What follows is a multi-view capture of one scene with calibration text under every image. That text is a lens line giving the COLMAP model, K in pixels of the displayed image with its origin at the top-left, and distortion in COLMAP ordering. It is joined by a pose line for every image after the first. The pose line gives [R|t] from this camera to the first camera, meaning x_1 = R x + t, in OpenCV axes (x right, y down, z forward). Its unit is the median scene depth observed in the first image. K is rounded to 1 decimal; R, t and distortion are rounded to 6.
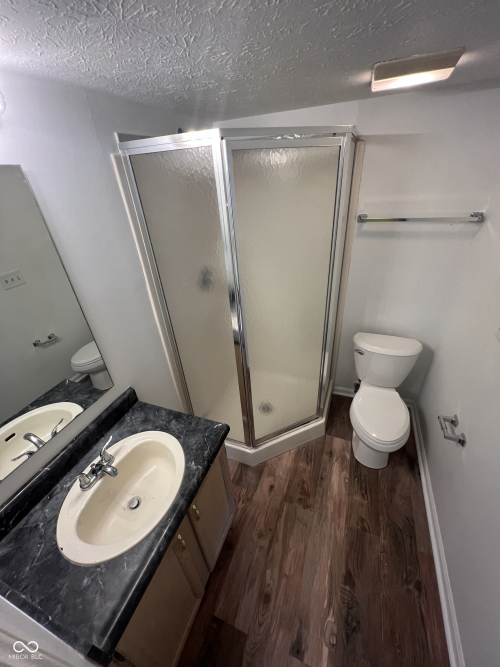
lens RADIAL K [[266.1, 0, 248.6], [0, 266.1, 334.4], [0, 0, 1]] dist [-0.000642, 0.000370]
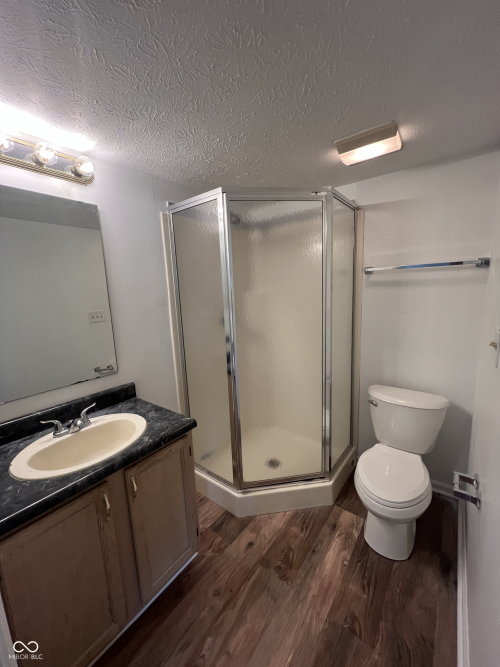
lens RADIAL K [[266.1, 0, 248.6], [0, 266.1, 334.4], [0, 0, 1]] dist [-0.000642, 0.000370]
pose [[0.958838, 0.072791, -0.274465, 0.279498], [-0.164748, 0.929872, -0.328931, 0.249938], [0.231275, 0.360609, 0.903589, 0.000143]]
